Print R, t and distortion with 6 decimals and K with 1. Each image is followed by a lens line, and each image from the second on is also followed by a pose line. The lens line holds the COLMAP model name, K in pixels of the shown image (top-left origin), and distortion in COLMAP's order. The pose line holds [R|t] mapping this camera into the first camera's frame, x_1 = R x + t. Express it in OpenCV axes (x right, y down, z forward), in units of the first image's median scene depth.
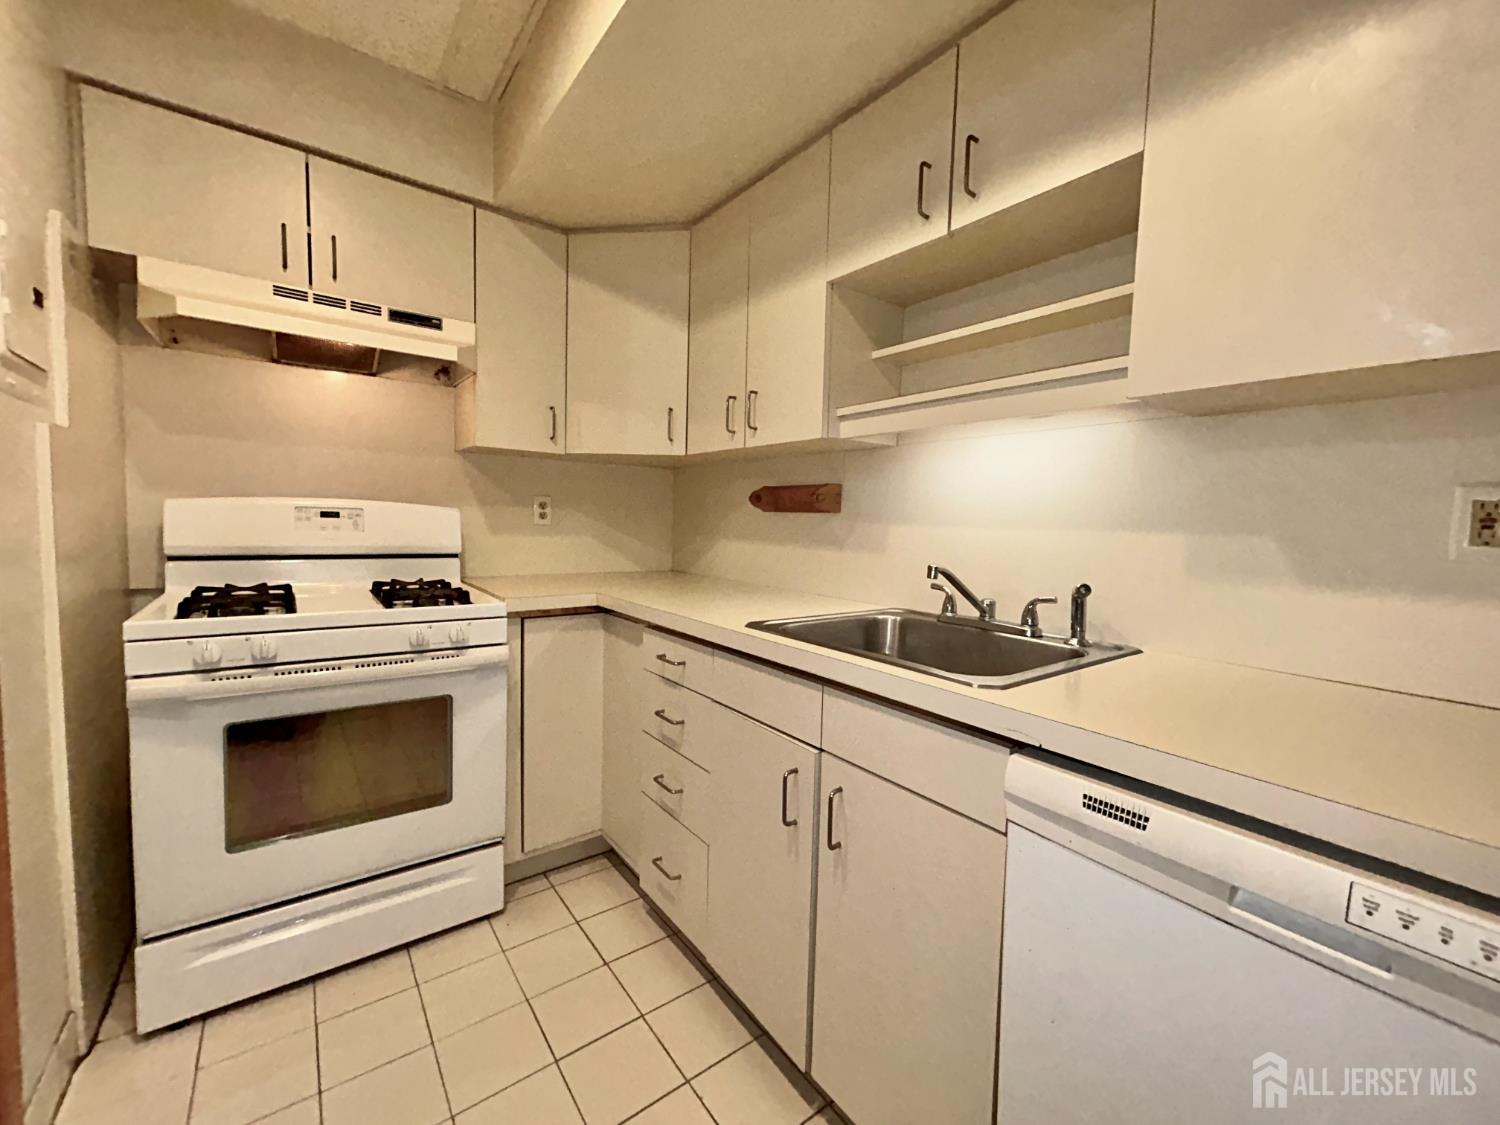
lens RADIAL K [[606.9, 0, 750.0], [0, 606.9, 562.5], [0, 0, 1]] dist [-0.000307, 0.000059]
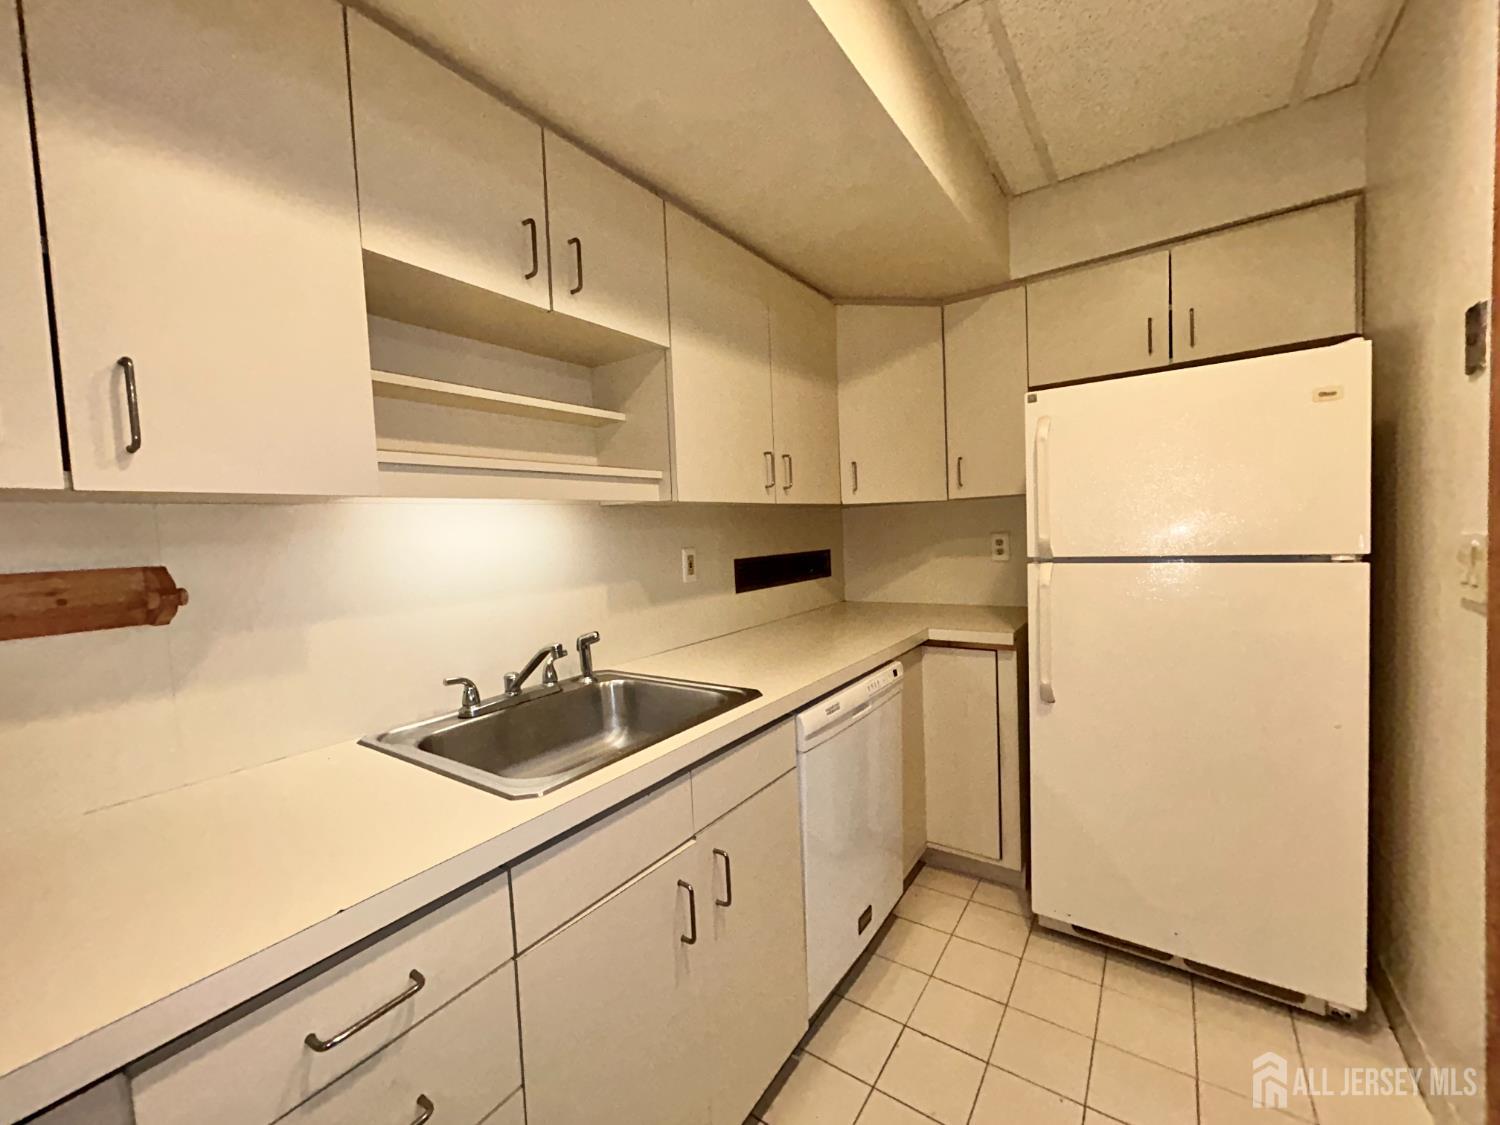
lens RADIAL K [[606.9, 0, 750.0], [0, 606.9, 562.5], [0, 0, 1]] dist [-0.000307, 0.000059]
pose [[-0.298322, 0.000631, 0.954465, -0.753940], [0.167247, 0.984563, 0.051623, -0.114133], [-0.939698, 0.175032, -0.293823, 1.049861]]
